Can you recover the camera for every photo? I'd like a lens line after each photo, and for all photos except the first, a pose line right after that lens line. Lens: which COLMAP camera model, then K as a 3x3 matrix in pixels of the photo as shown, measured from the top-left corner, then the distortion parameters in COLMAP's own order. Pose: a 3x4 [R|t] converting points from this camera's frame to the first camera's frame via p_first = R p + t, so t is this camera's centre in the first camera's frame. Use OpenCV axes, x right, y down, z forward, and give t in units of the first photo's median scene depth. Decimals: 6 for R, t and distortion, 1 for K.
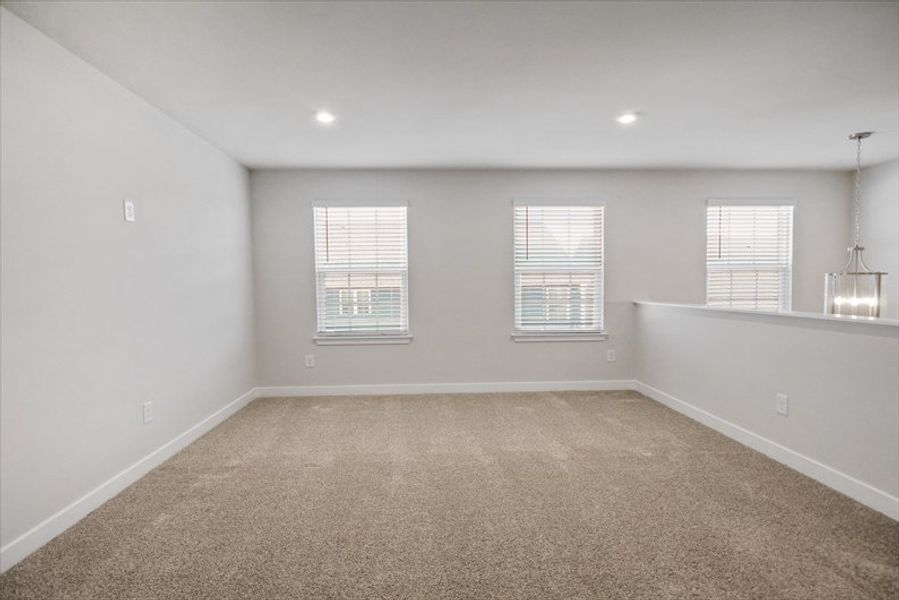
lens RADIAL K [[483.2, 0, 445.4], [0, 483.2, 311.2], [0, 0, 1]] dist [-0.007374, -0.002500]
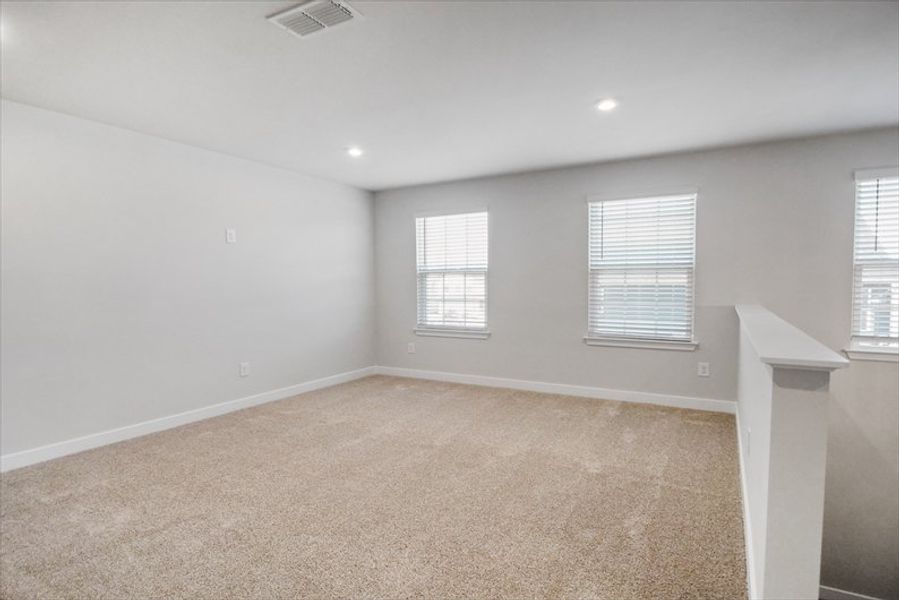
lens RADIAL K [[483.2, 0, 445.4], [0, 483.2, 311.2], [0, 0, 1]] dist [-0.007374, -0.002500]
pose [[0.843161, 0.036127, -0.536446, 0.426232], [-0.033316, 0.999333, 0.014936, -0.008159], [0.536628, 0.005279, 0.843803, 0.042616]]
